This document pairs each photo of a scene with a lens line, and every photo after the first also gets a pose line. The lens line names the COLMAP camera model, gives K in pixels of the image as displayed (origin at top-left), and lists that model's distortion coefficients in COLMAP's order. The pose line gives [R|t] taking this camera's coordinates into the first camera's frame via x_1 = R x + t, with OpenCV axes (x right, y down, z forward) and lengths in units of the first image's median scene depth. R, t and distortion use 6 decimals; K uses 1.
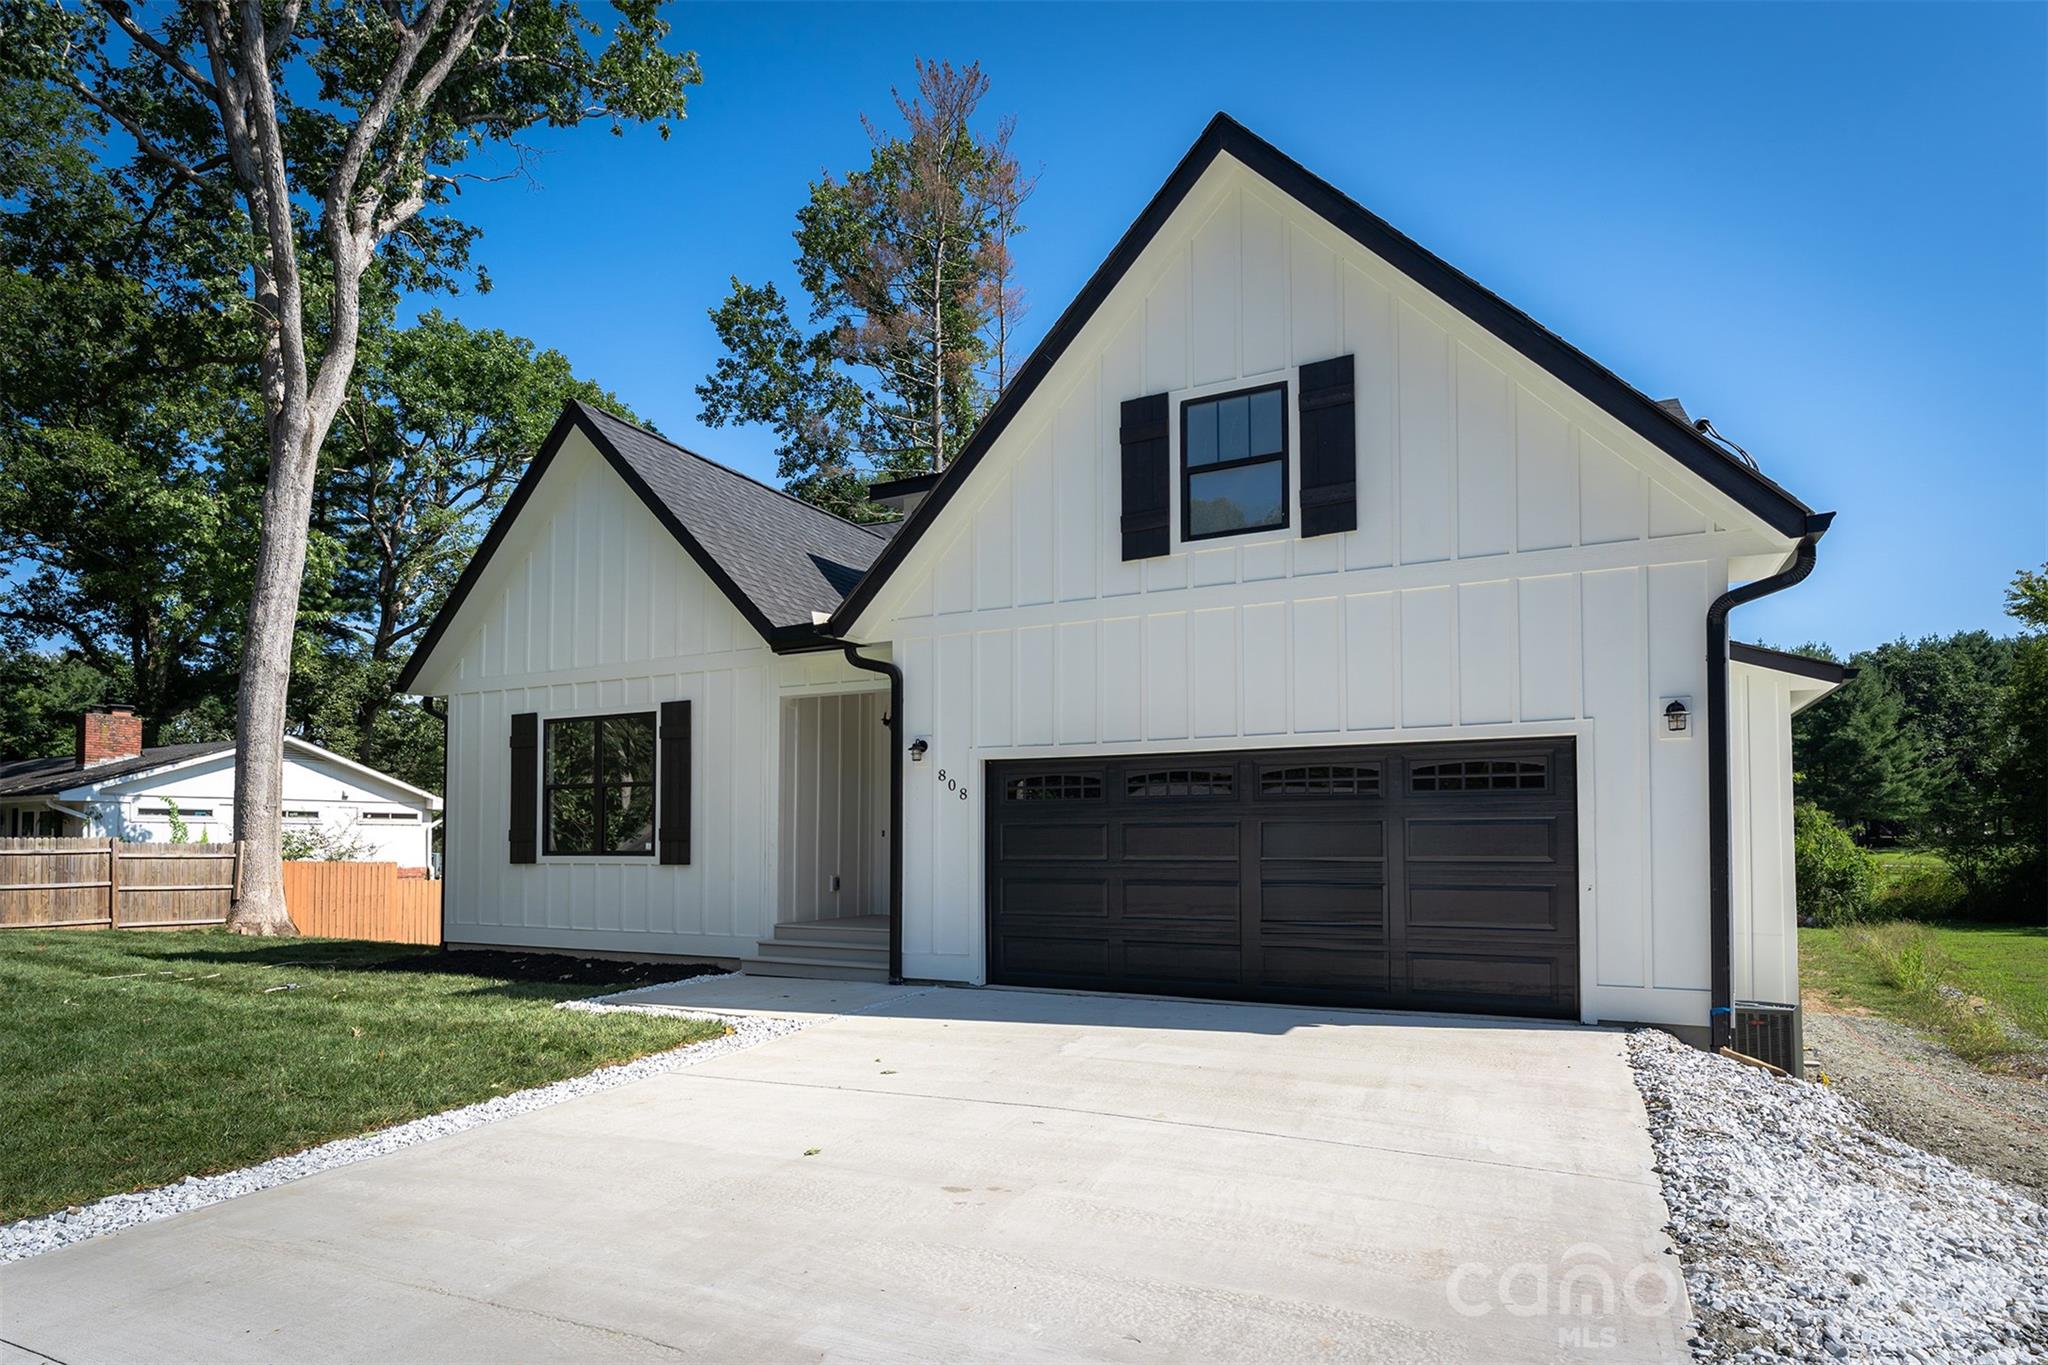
lens RADIAL K [[1087.2, 0, 1023.2], [0, 1087.2, 775.4], [0, 0, 1]] dist [-0.000519, -0.000143]
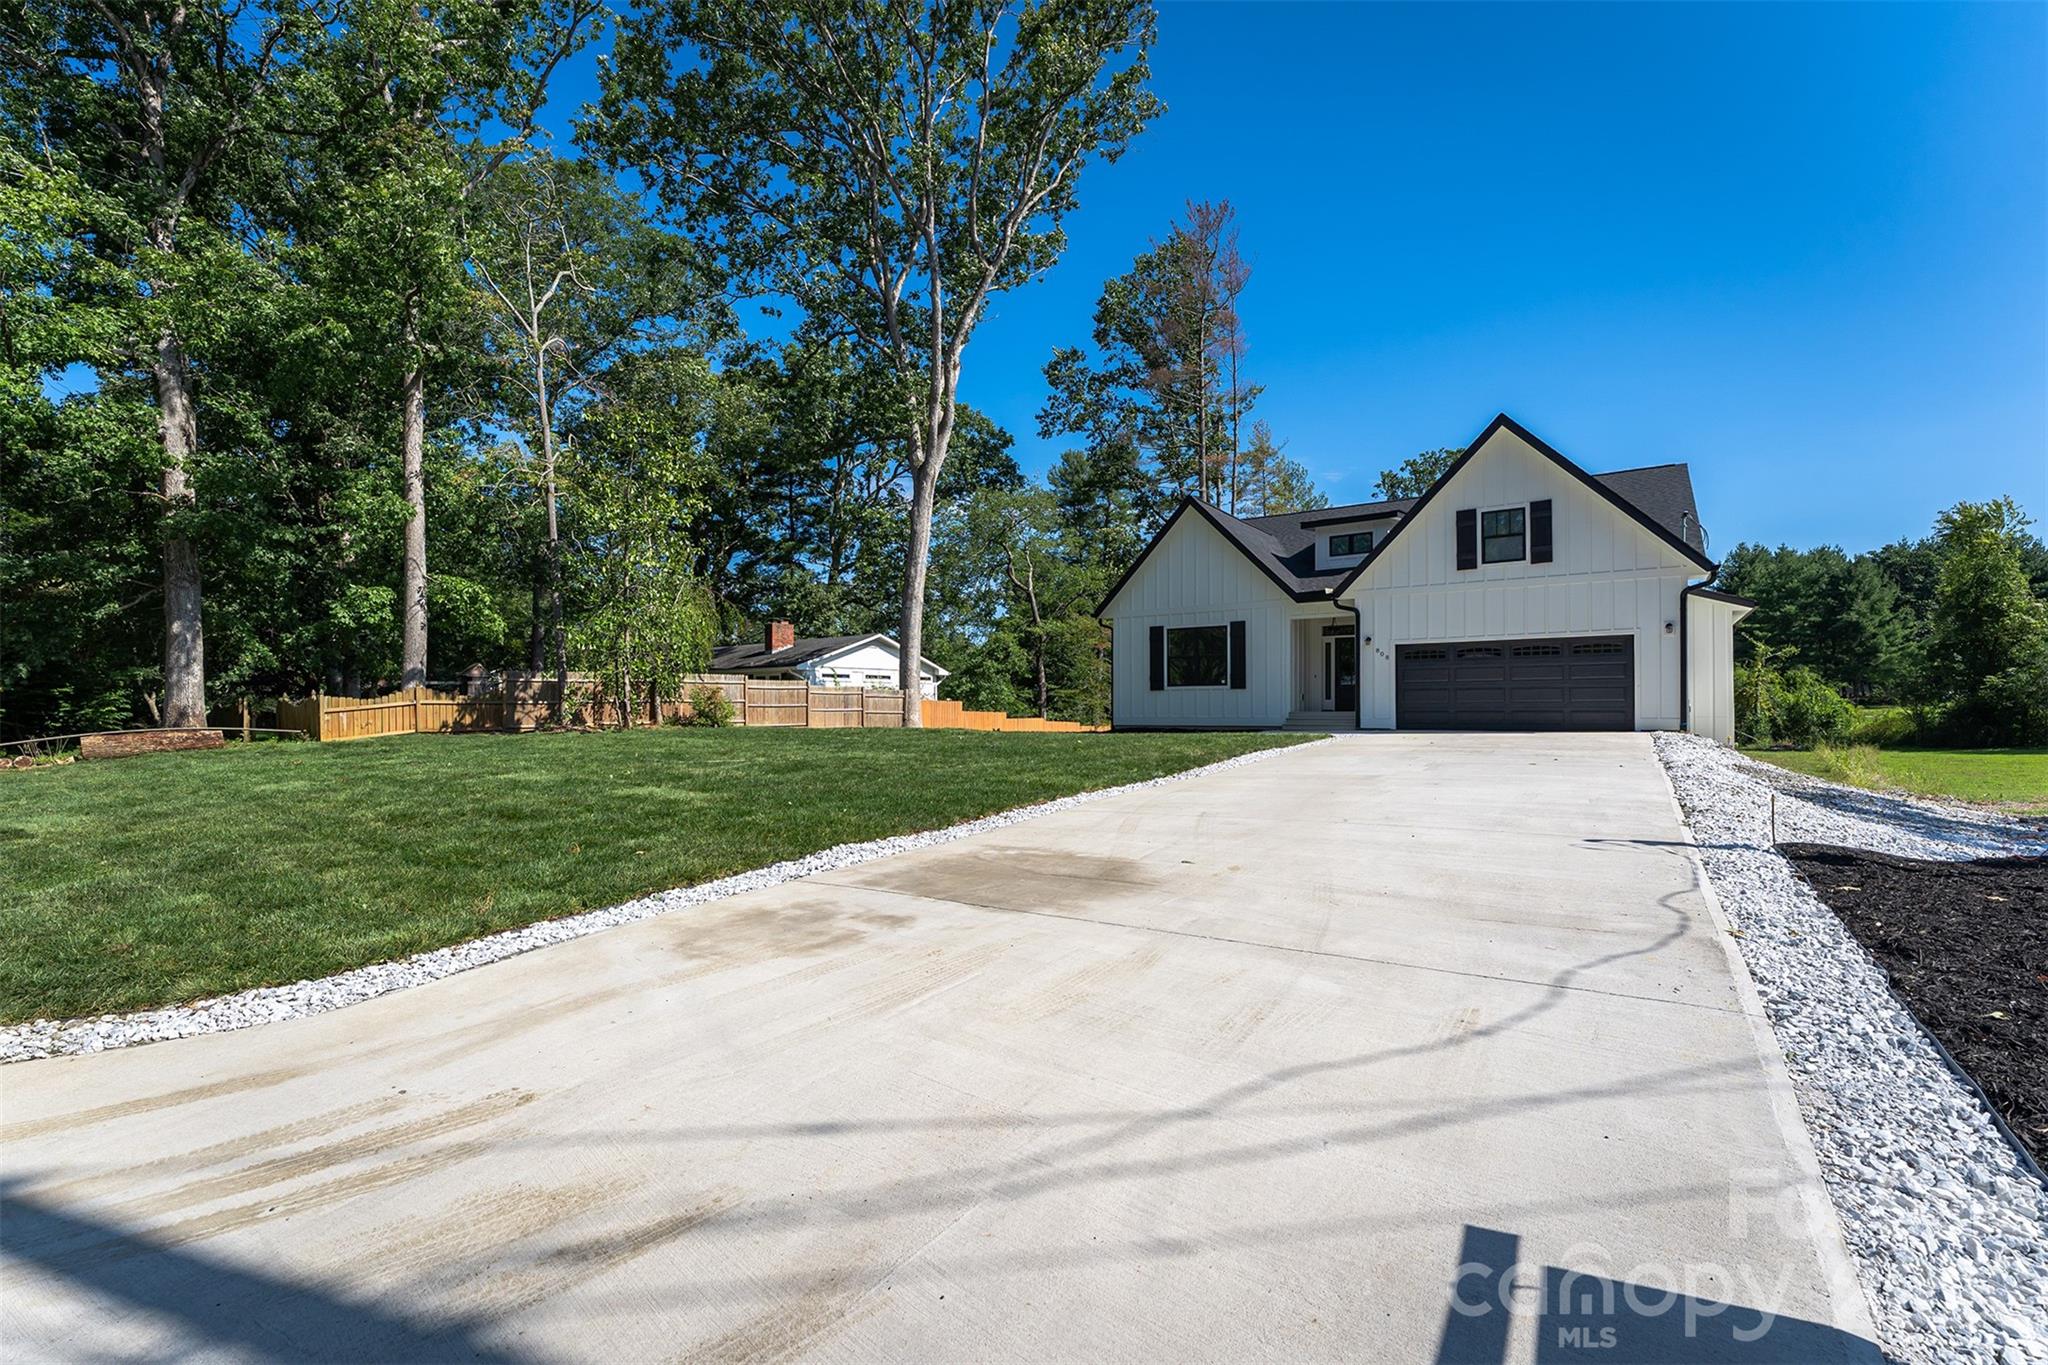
lens RADIAL K [[848.9, 0, 1024.0], [0, 848.9, 682.5], [0, 0, 1]] dist [-0.029401, -0.000066]
pose [[0.987779, -0.004138, -0.155807, -0.312905], [0.009153, 0.999462, 0.031481, 0.003216], [0.155593, -0.032522, 0.987286, -0.603798]]
